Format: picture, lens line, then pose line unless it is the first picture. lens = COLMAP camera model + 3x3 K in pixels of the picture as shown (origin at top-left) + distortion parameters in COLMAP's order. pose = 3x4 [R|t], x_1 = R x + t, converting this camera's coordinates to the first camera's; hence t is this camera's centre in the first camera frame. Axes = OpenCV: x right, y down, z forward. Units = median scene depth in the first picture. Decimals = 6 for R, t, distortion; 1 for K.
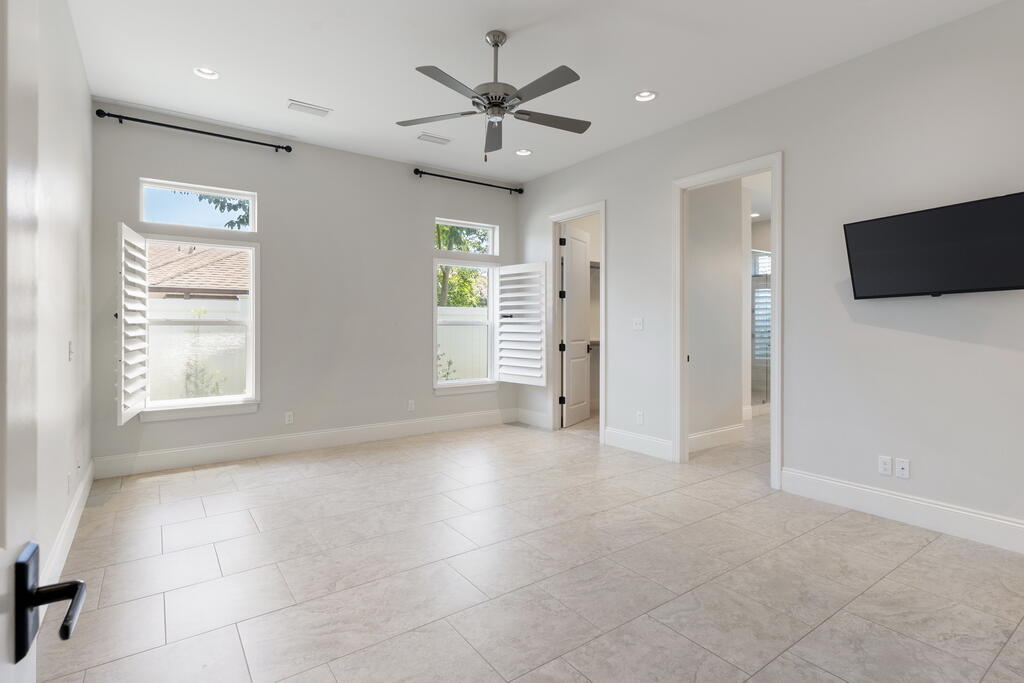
lens RADIAL K [[494.6, 0, 499.4], [0, 494.6, 315.7], [0, 0, 1]] dist [-0.000792, -0.001217]
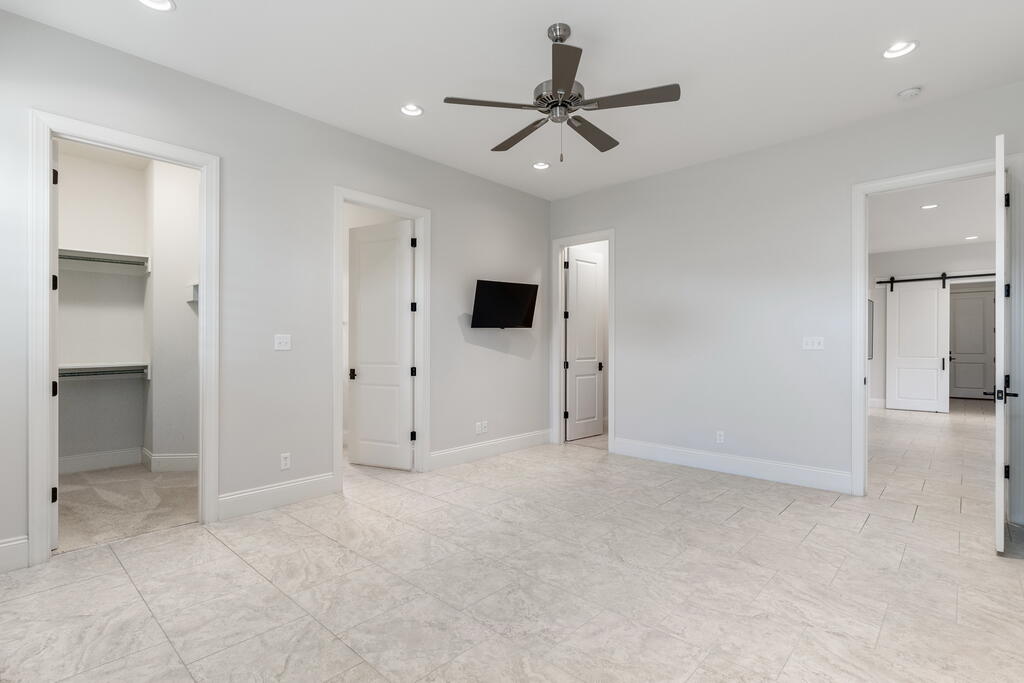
lens RADIAL K [[494.6, 0, 508.4], [0, 494.6, 344.8], [0, 0, 1]] dist [-0.000792, -0.001217]
pose [[-0.208850, -0.000961, 0.977947, -0.880189], [-0.013597, 0.999906, -0.001921, 0.023810], [-0.977853, -0.013699, -0.208844, 1.267039]]
